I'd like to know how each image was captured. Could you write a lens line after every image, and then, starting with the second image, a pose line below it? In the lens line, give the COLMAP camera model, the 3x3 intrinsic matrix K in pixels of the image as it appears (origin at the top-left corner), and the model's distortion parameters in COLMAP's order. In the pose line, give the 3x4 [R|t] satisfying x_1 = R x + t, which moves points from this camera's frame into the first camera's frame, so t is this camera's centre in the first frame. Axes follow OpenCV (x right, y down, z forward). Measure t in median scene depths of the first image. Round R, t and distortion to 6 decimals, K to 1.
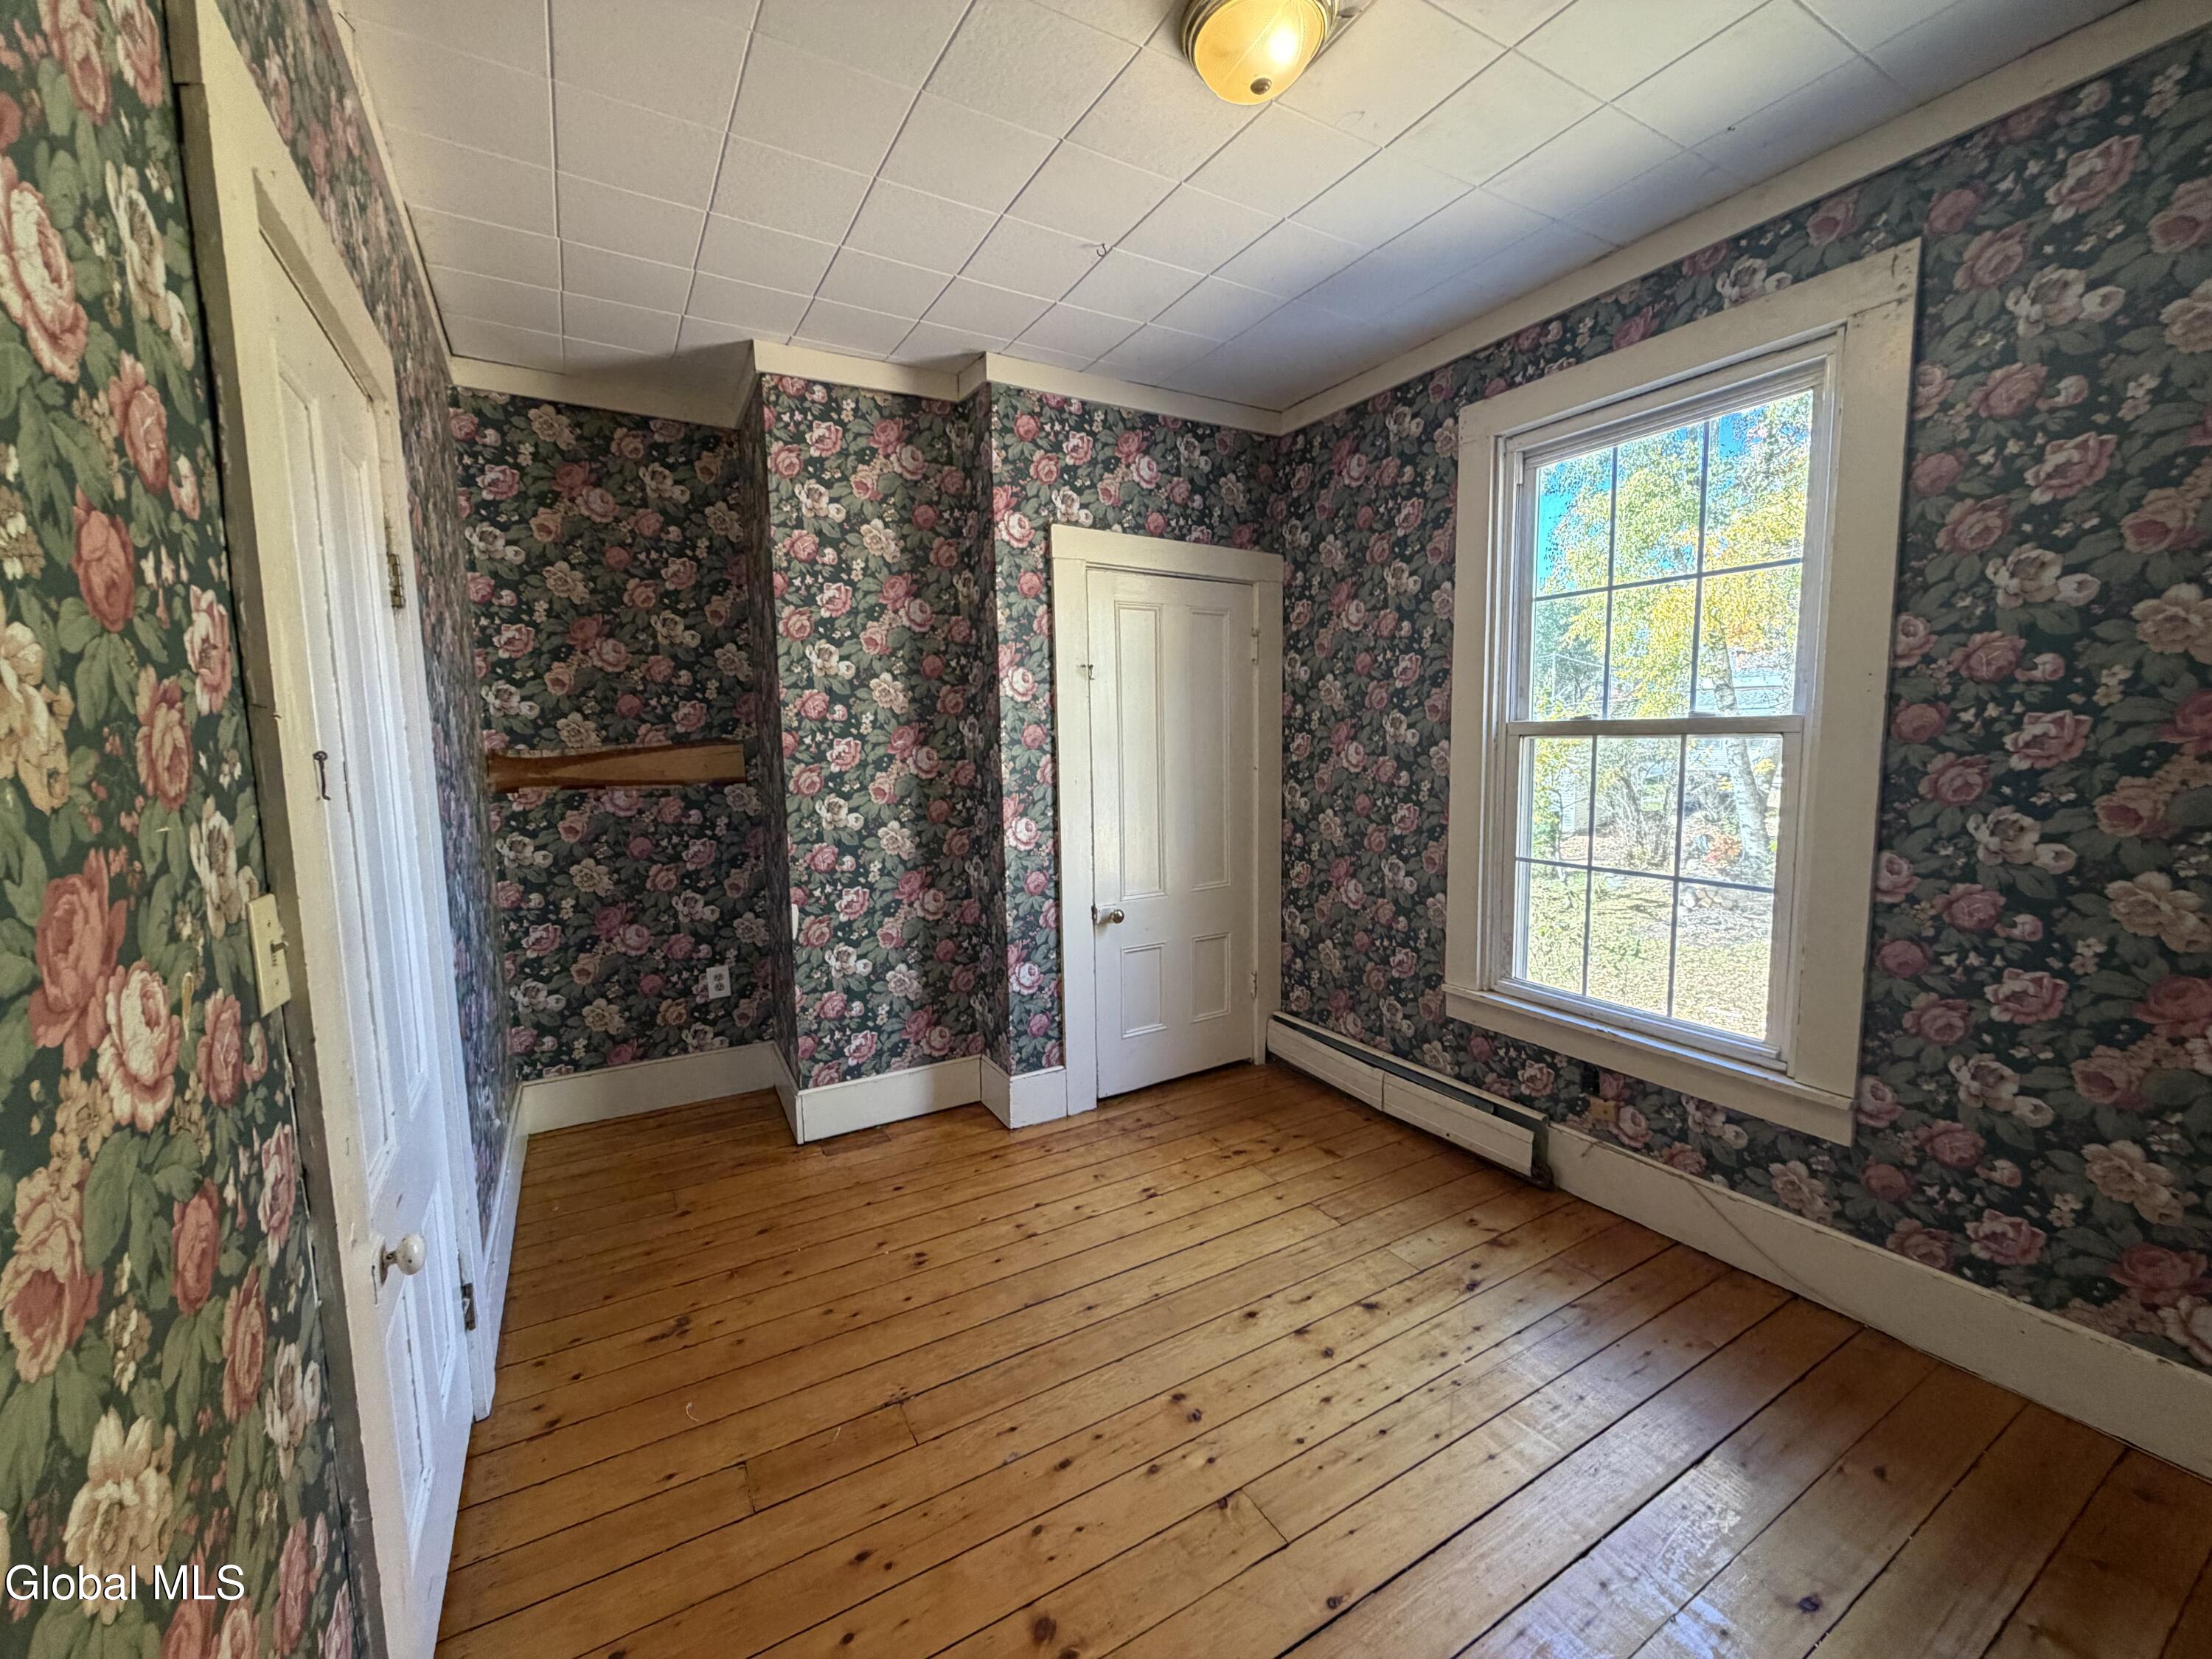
lens RADIAL K [[881.7, 0, 1102.5], [0, 881.7, 831.0], [0, 0, 1]] dist [0.002616, 0.000172]
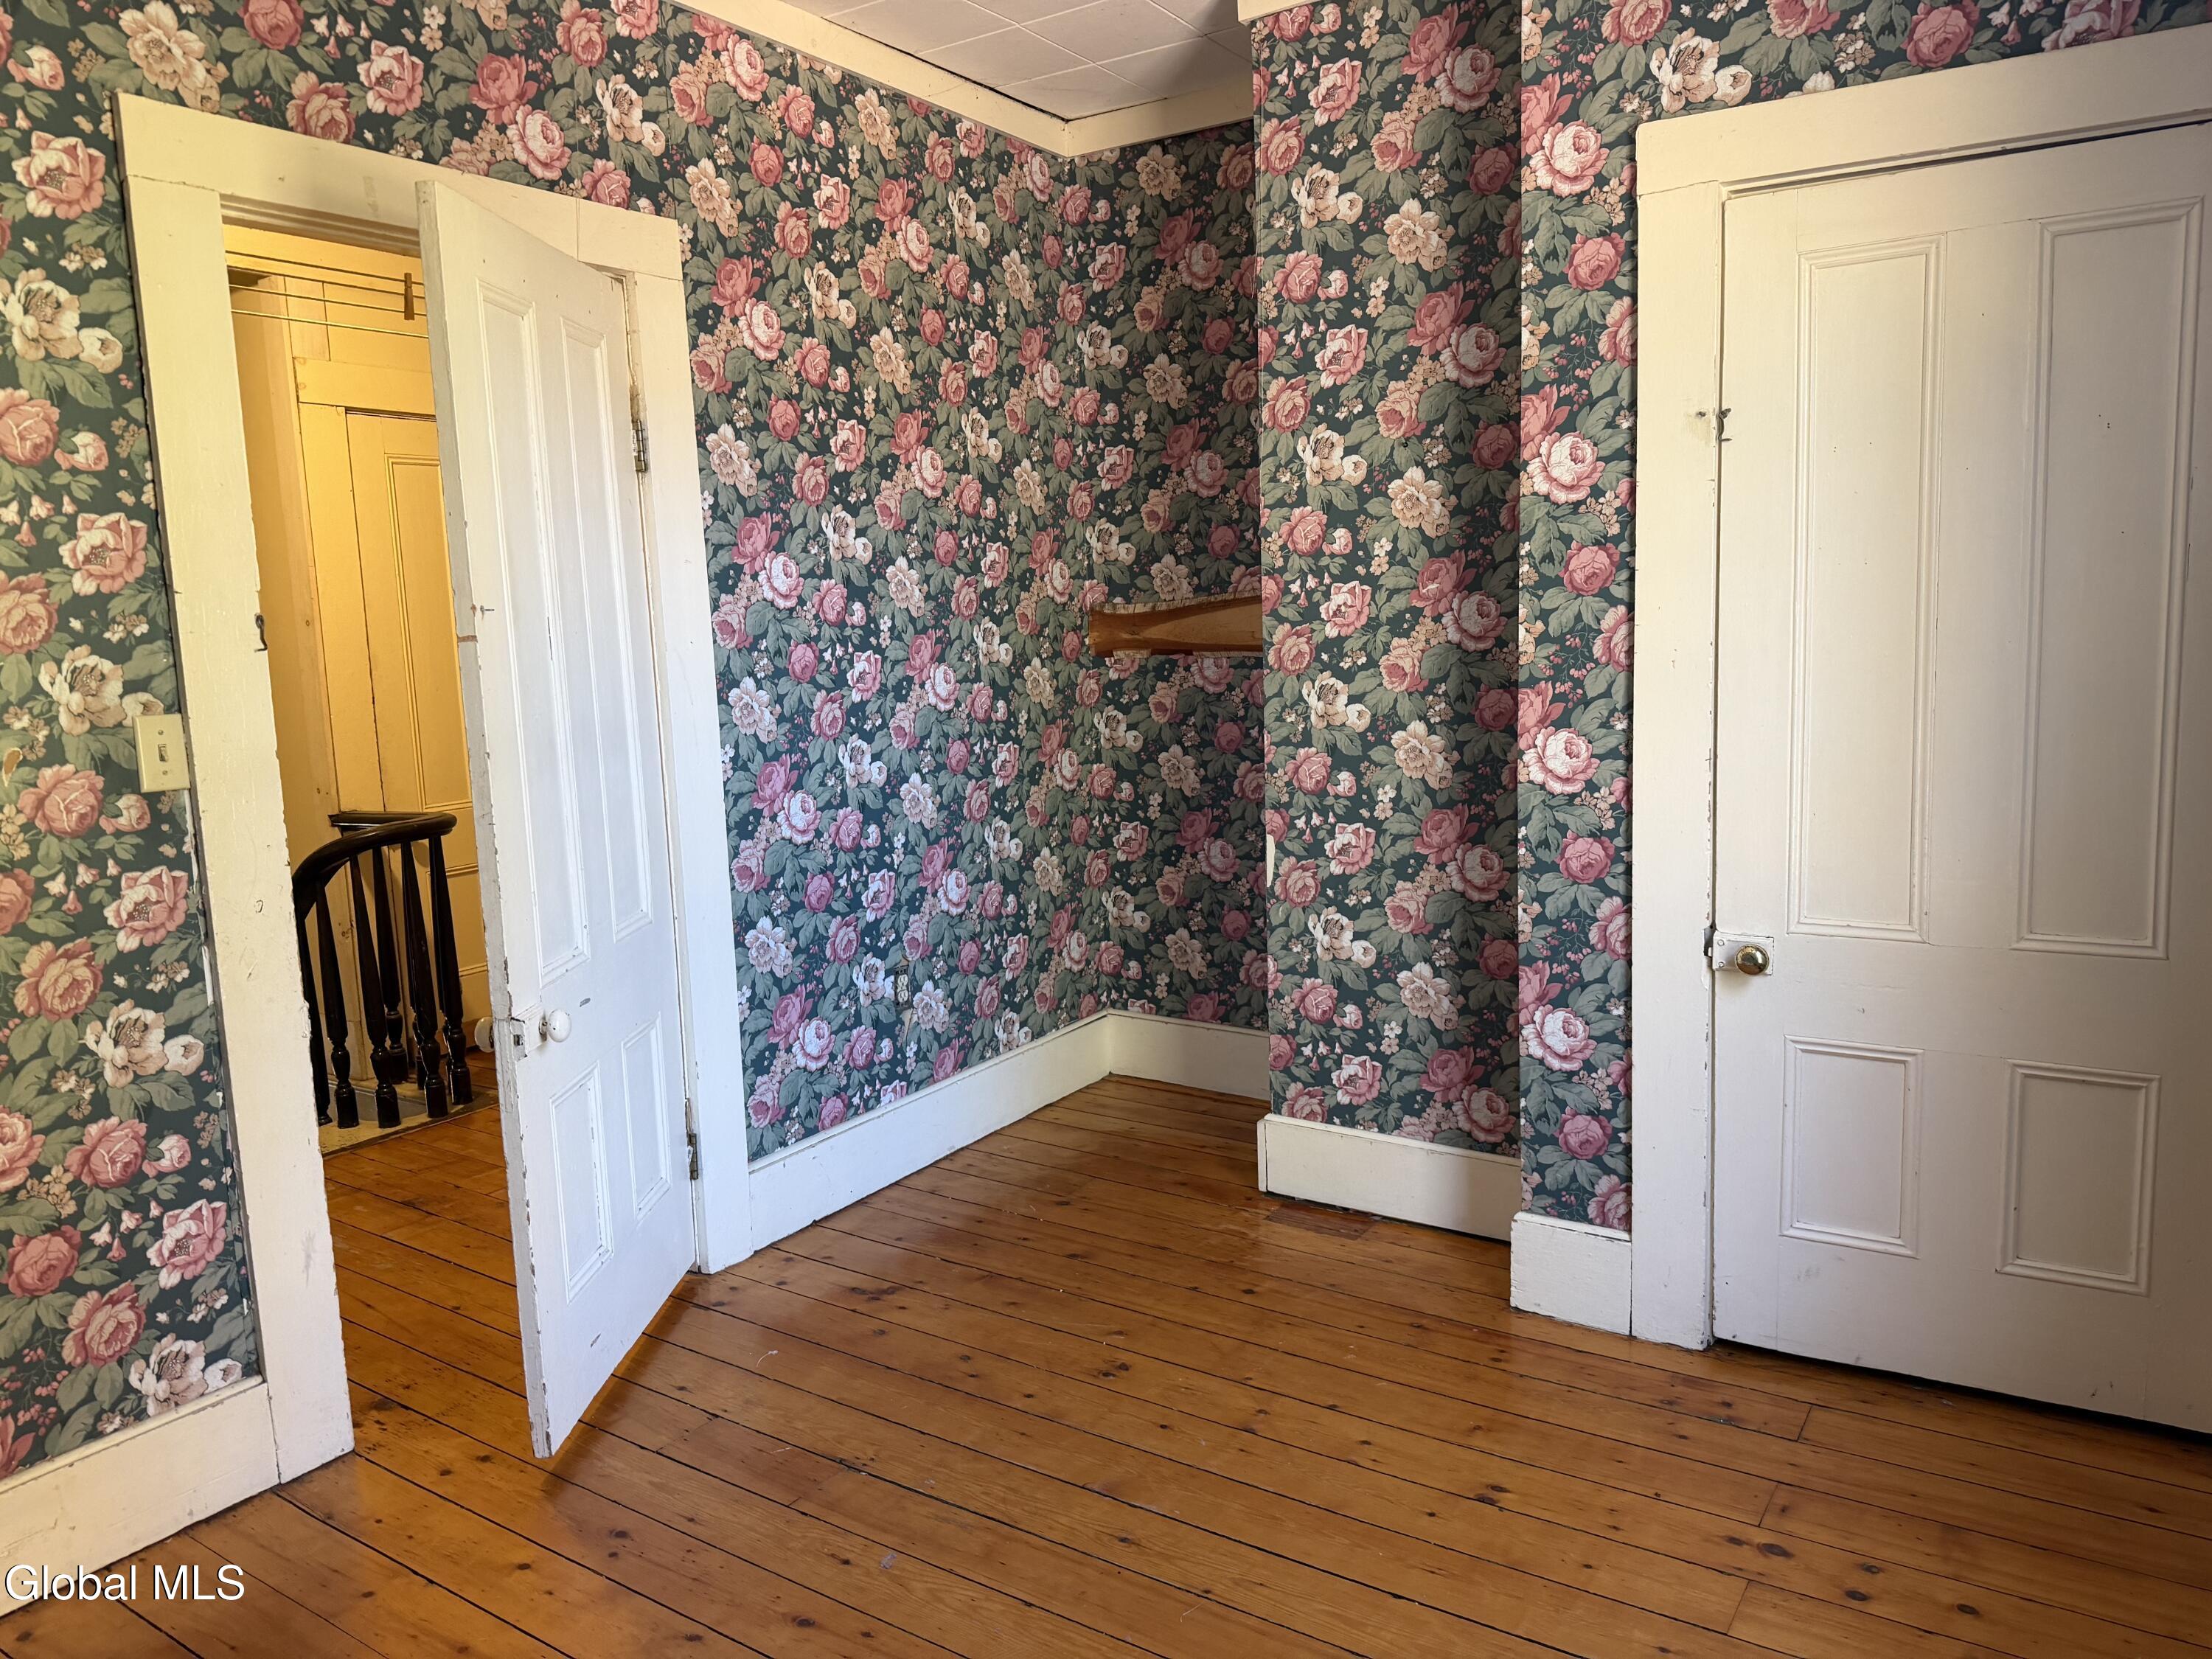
lens RADIAL K [[1538.1, 0, 1112.2], [0, 1538.1, 821.4], [0, 0, 1]] dist [0.157627, -0.281538]
pose [[0.444958, 0.121603, -0.887257, 0.617647], [-0.068648, 0.992455, 0.101594, -0.036966], [0.892916, 0.015703, 0.449949, 0.358696]]
